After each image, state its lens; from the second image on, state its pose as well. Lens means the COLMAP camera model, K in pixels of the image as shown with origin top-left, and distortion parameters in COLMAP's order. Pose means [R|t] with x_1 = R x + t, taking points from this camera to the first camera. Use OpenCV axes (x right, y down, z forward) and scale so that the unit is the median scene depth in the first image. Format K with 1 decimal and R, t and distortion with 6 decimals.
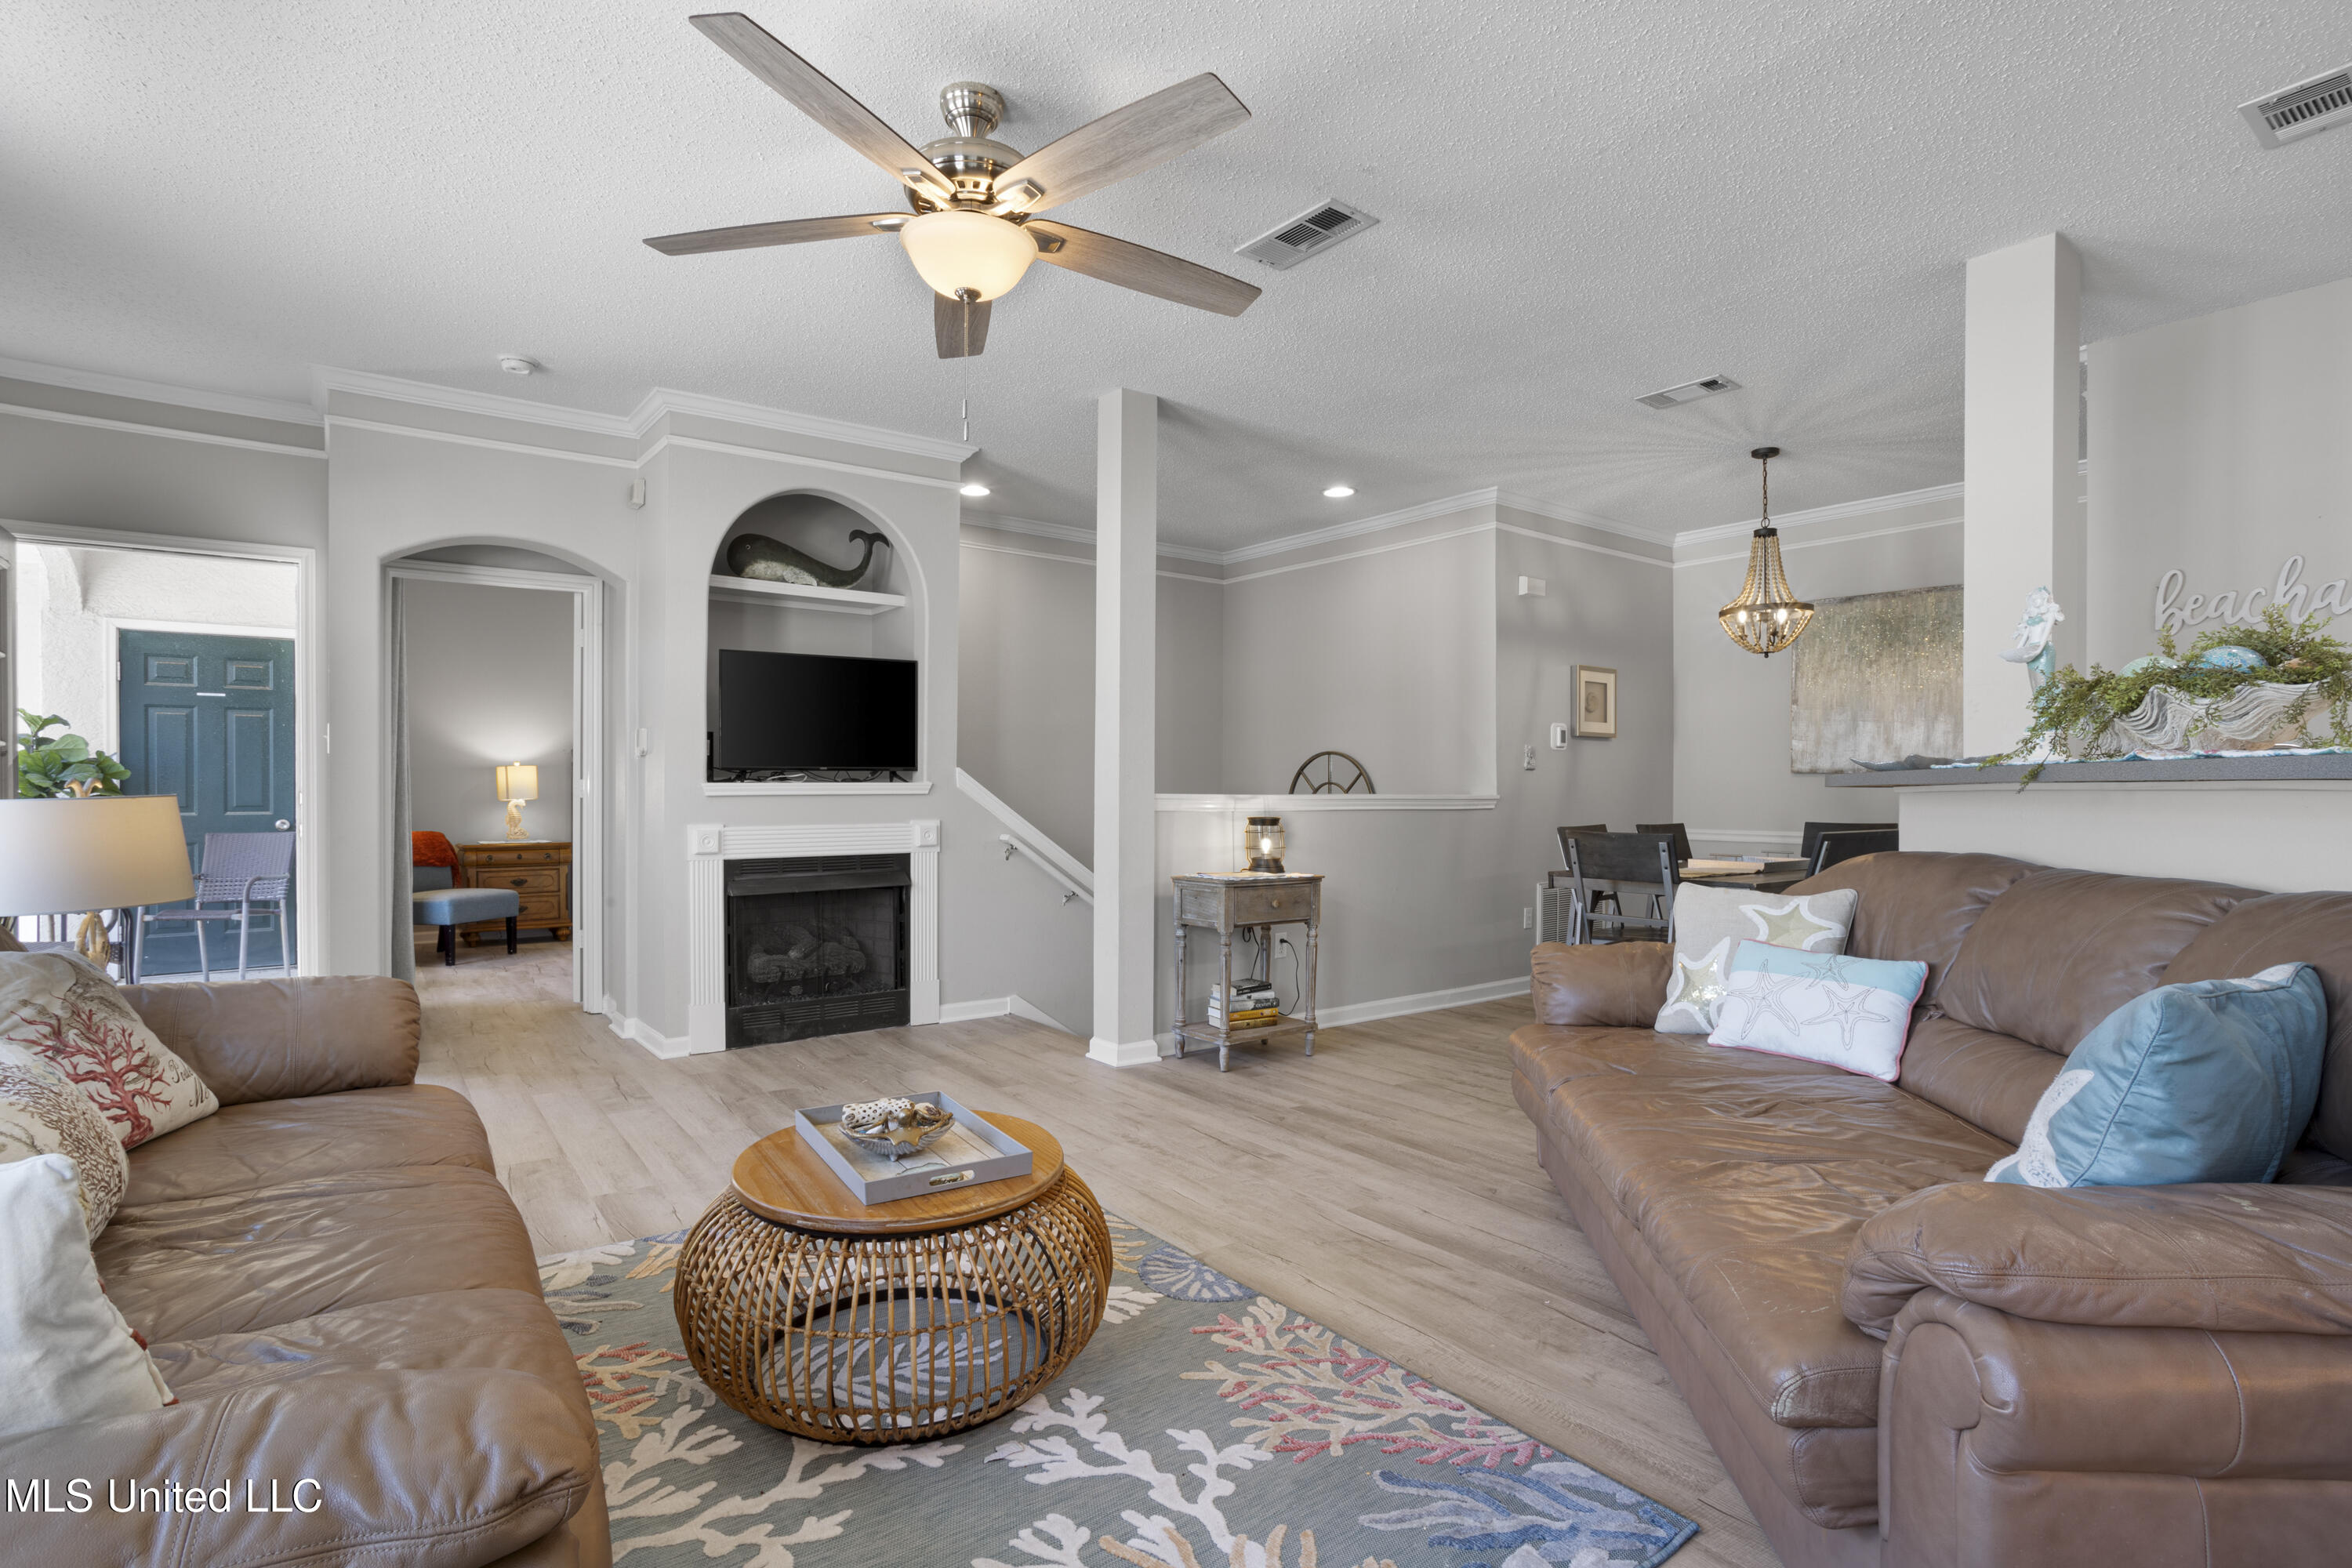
lens RADIAL K [[1144.2, 0, 1165.4], [0, 1144.2, 790.9], [0, 0, 1]] dist [-0.057522, 0.033326]
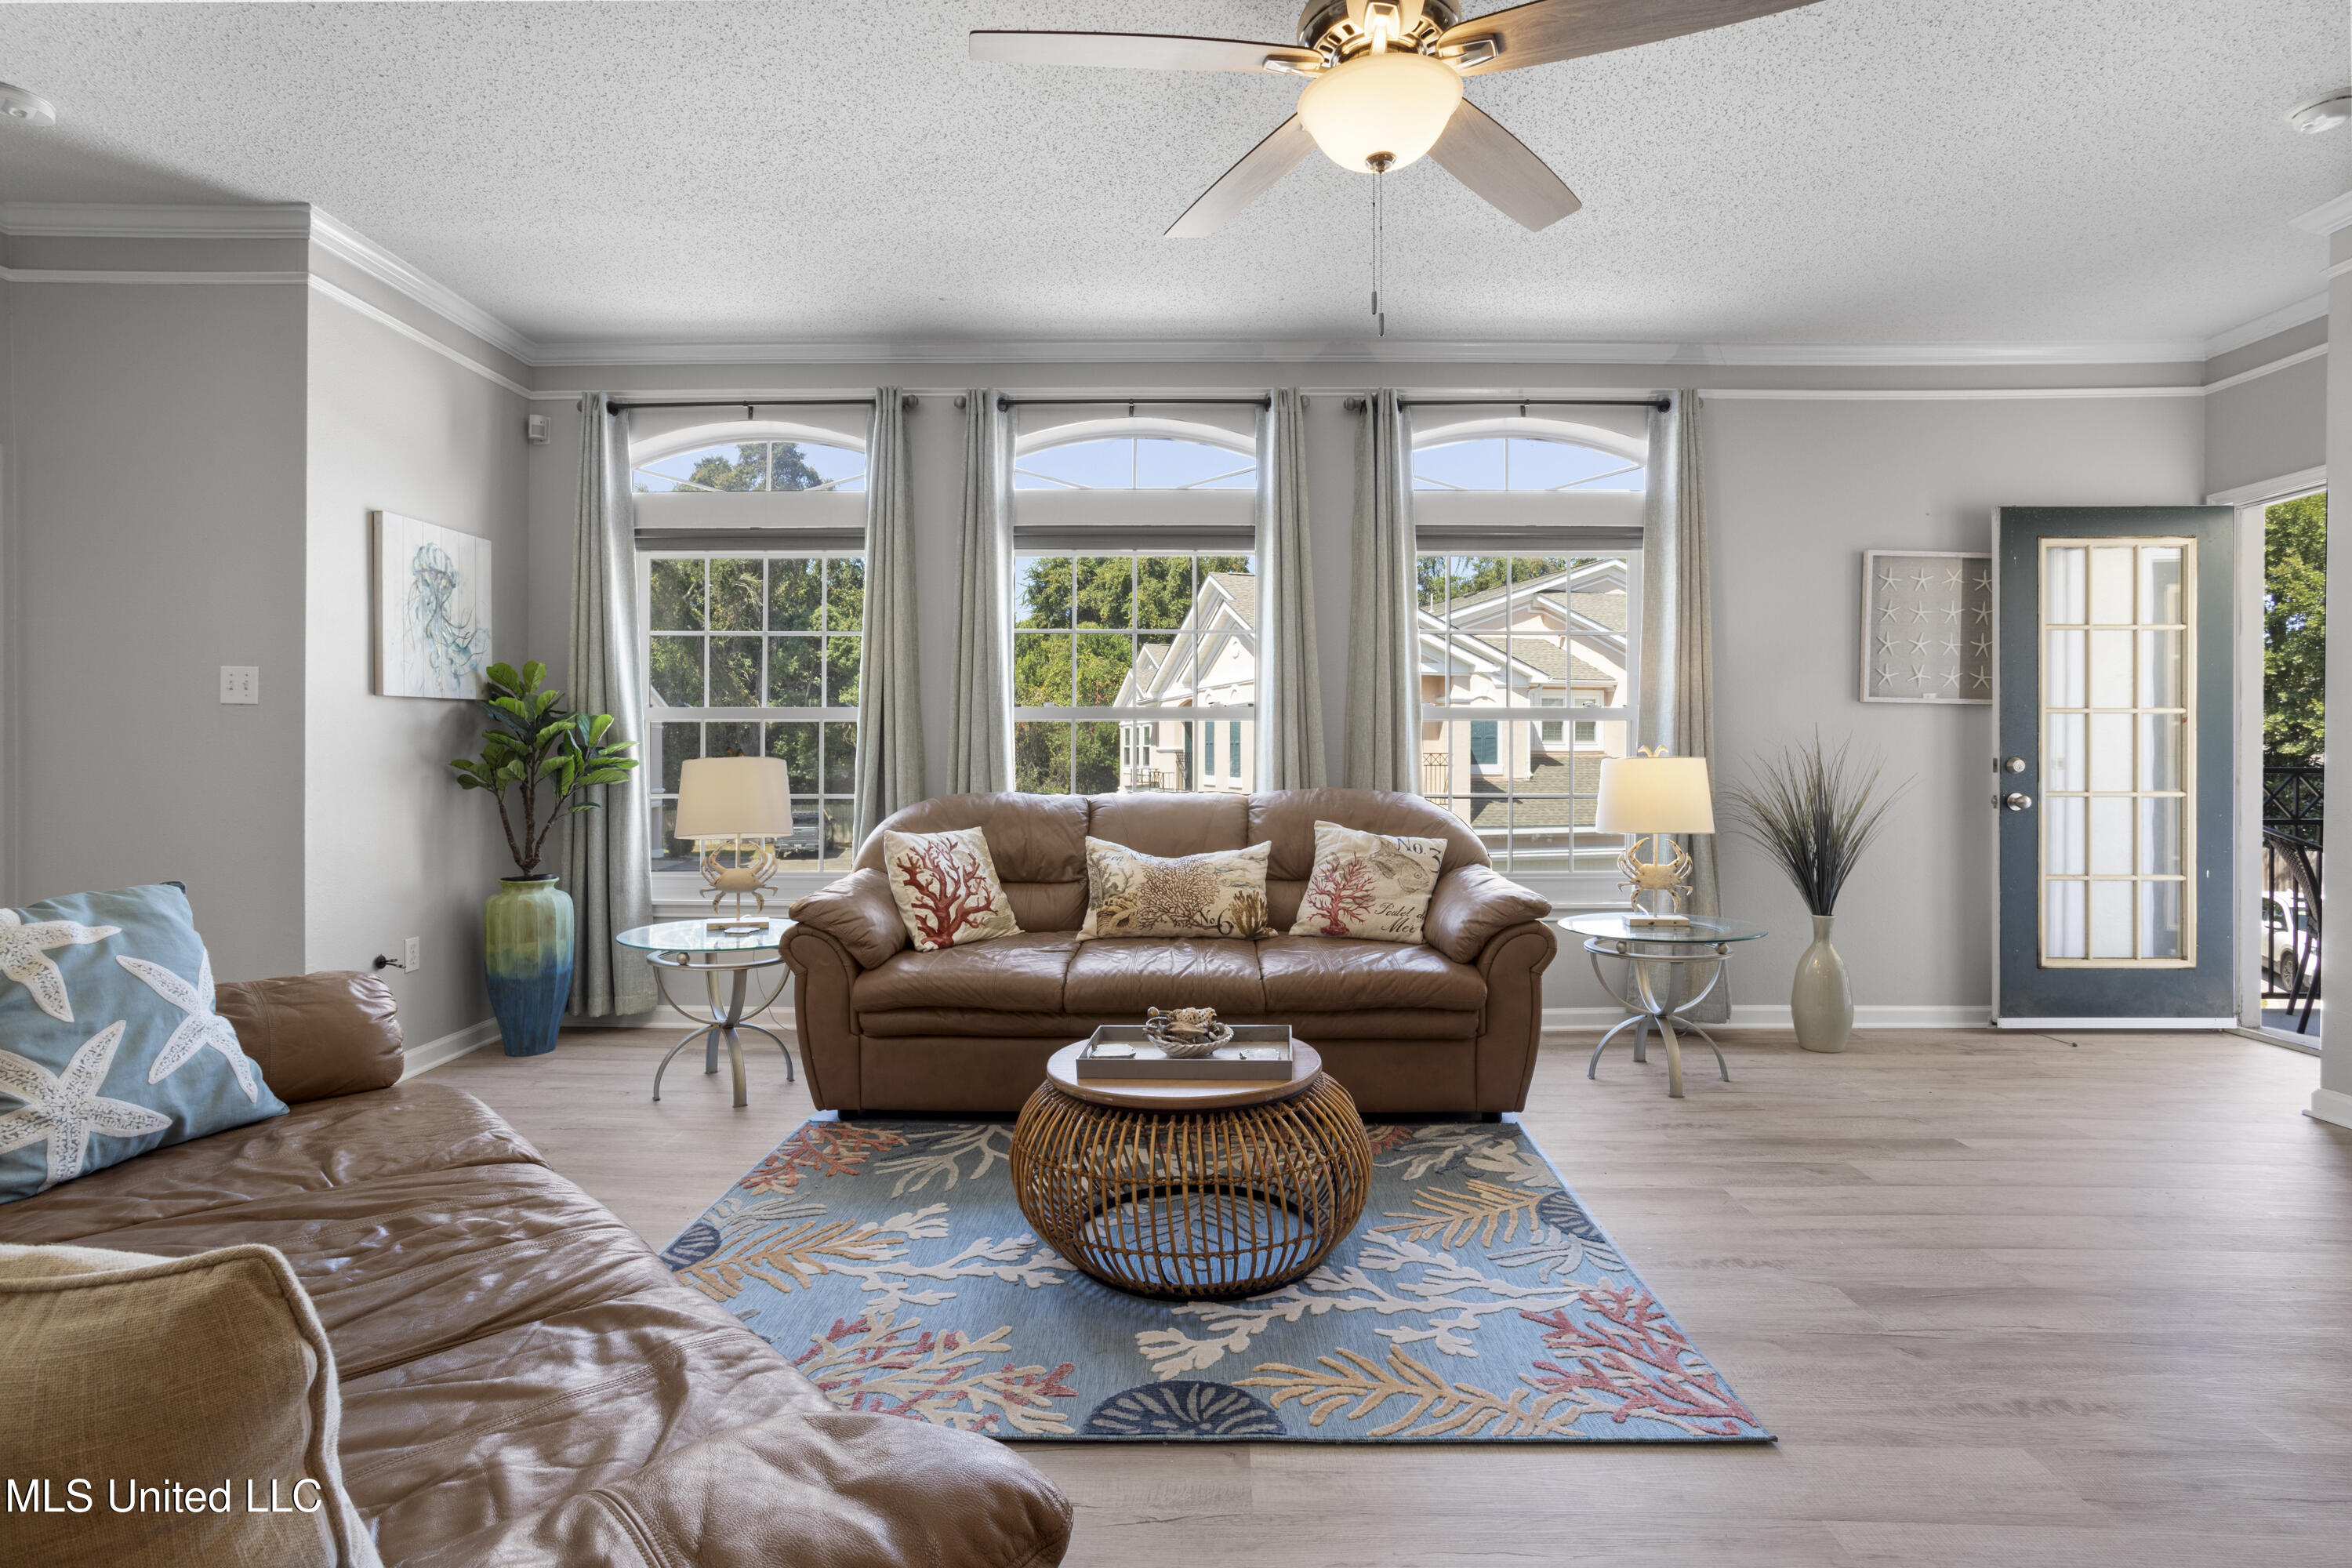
lens RADIAL K [[1131.4, 0, 1168.8], [0, 1131.4, 760.9], [0, 0, 1]] dist [-0.059581, 0.036985]
pose [[-0.617044, 0.003158, -0.786923, 0.312835], [-0.001318, 0.999986, 0.005046, 0.001100], [0.786928, 0.004151, -0.617031, 0.756904]]
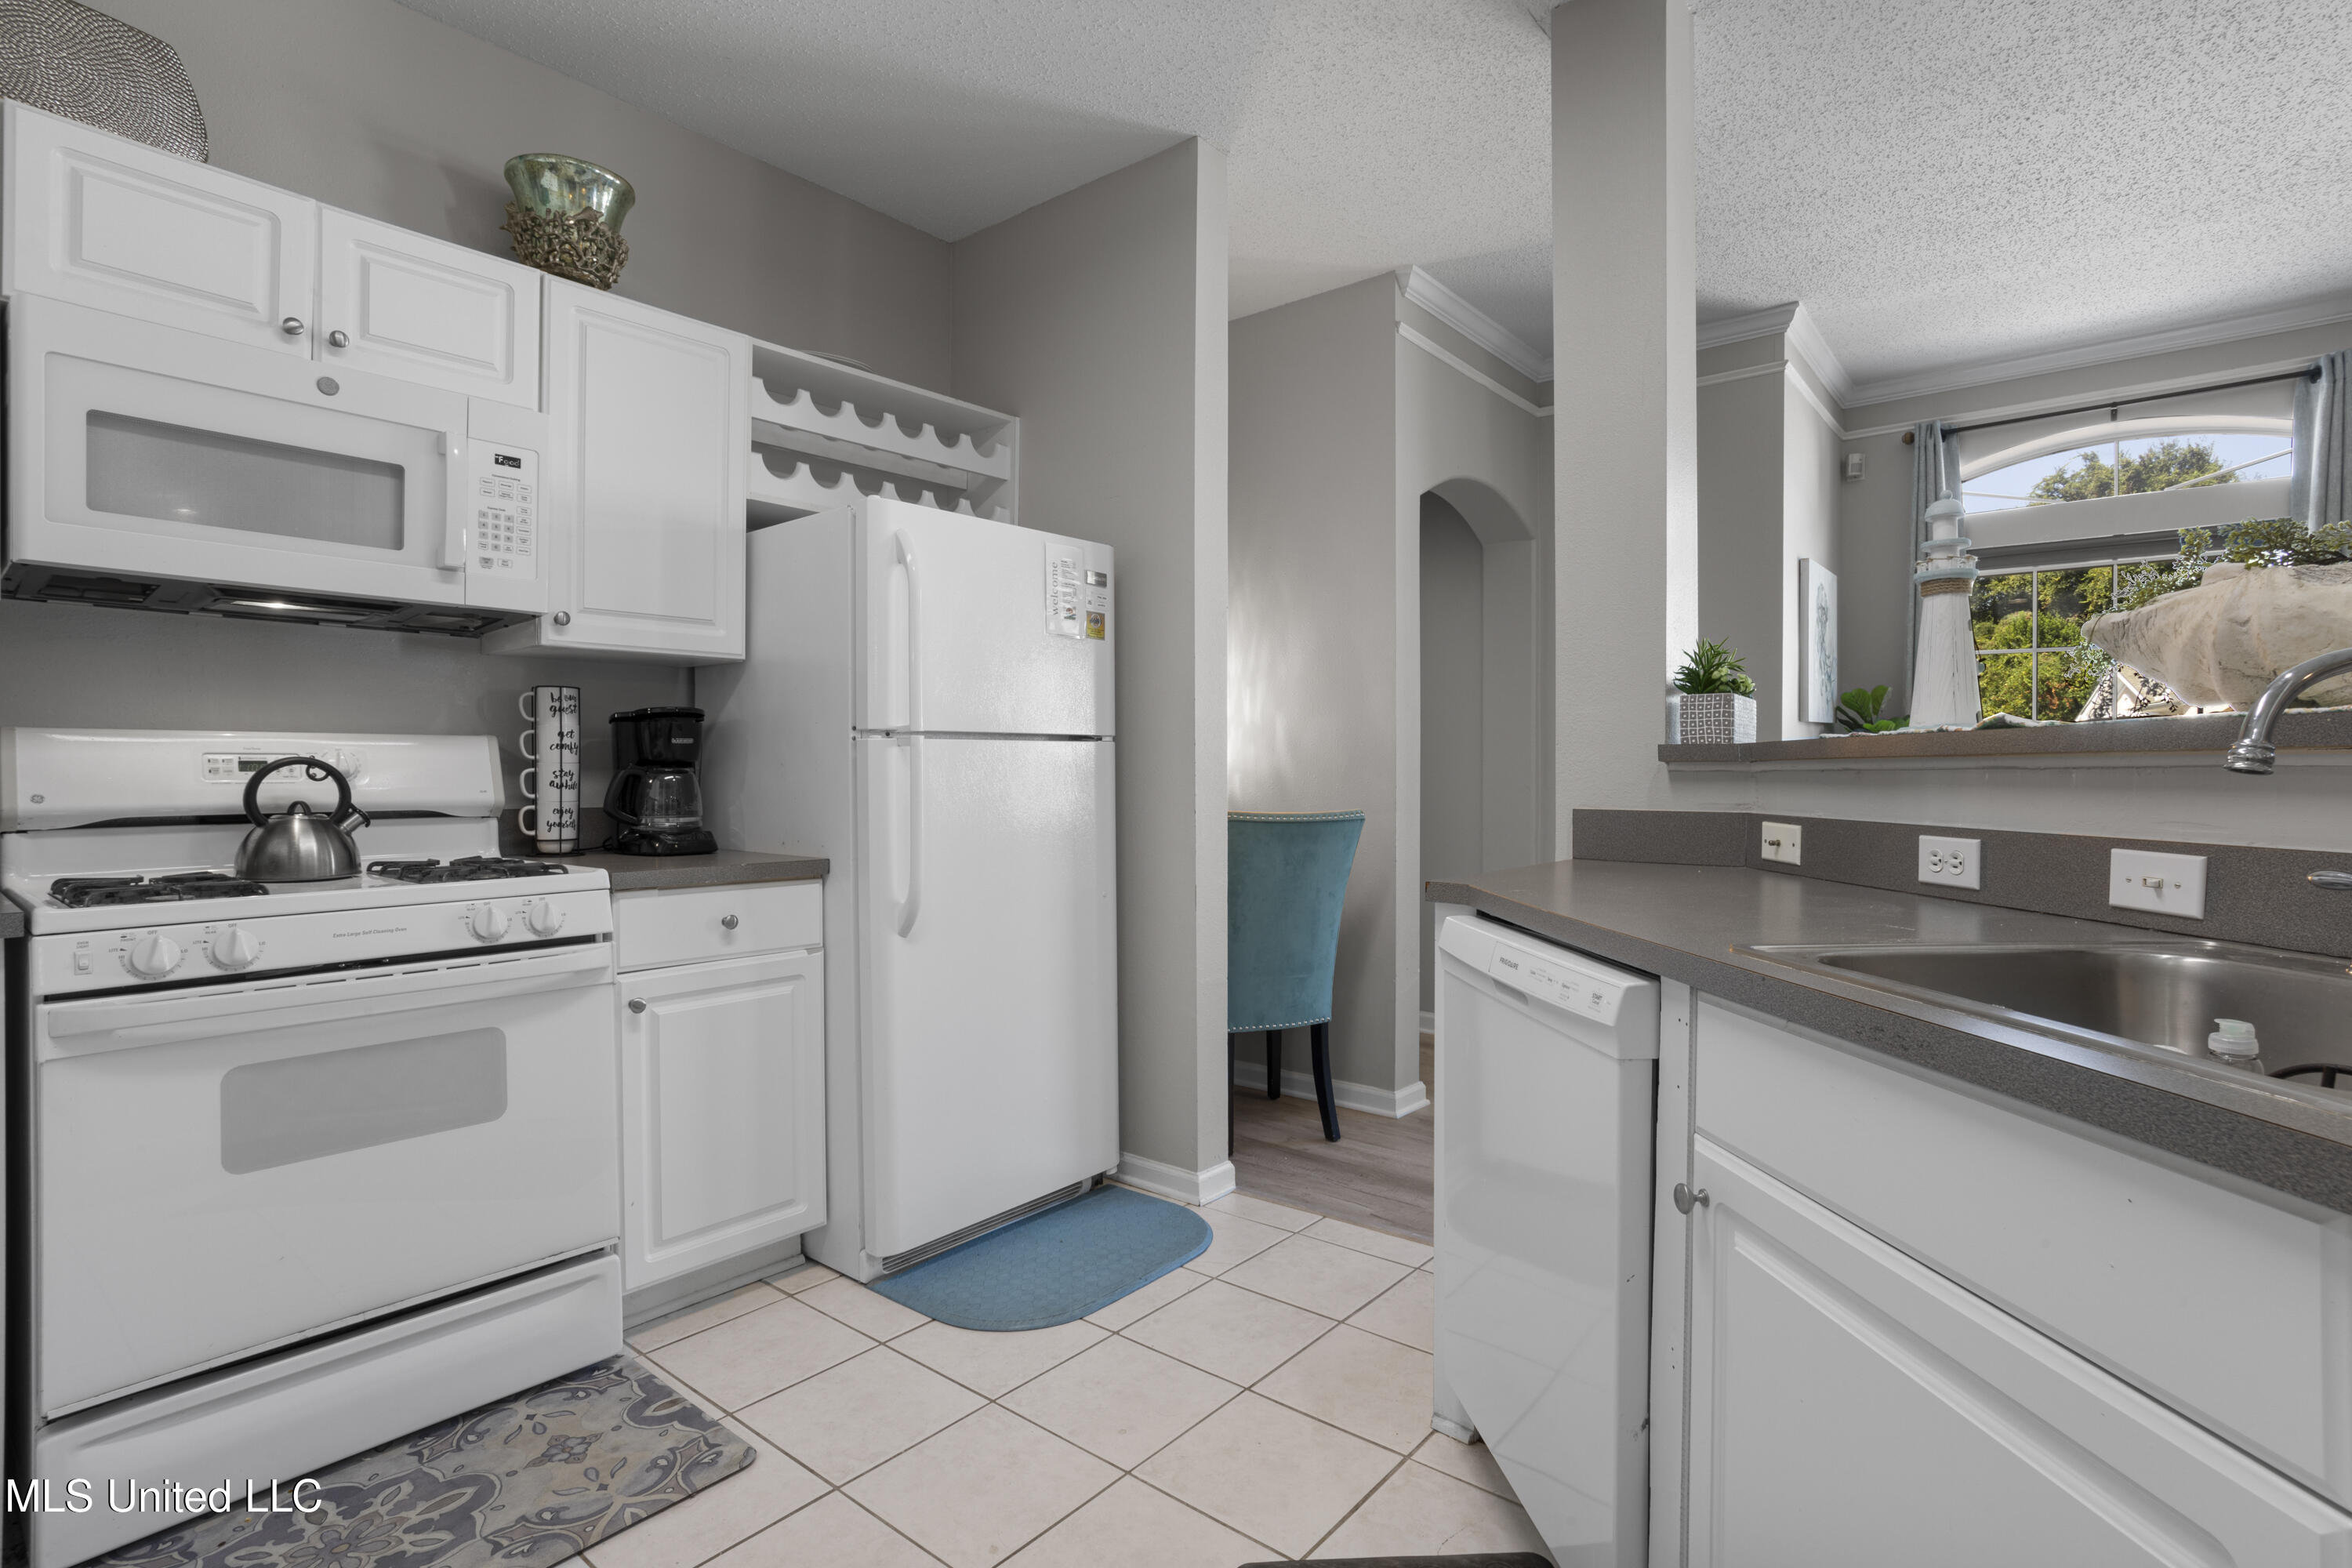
lens RADIAL K [[1144.2, 0, 1166.9], [0, 1144.2, 769.8], [0, 0, 1]] dist [-0.055068, 0.031679]
pose [[-0.977540, -0.003184, -0.210727, 0.708095], [-0.003048, 0.999995, -0.000971, 0.000581], [0.210729, -0.000307, -0.977544, 0.613744]]
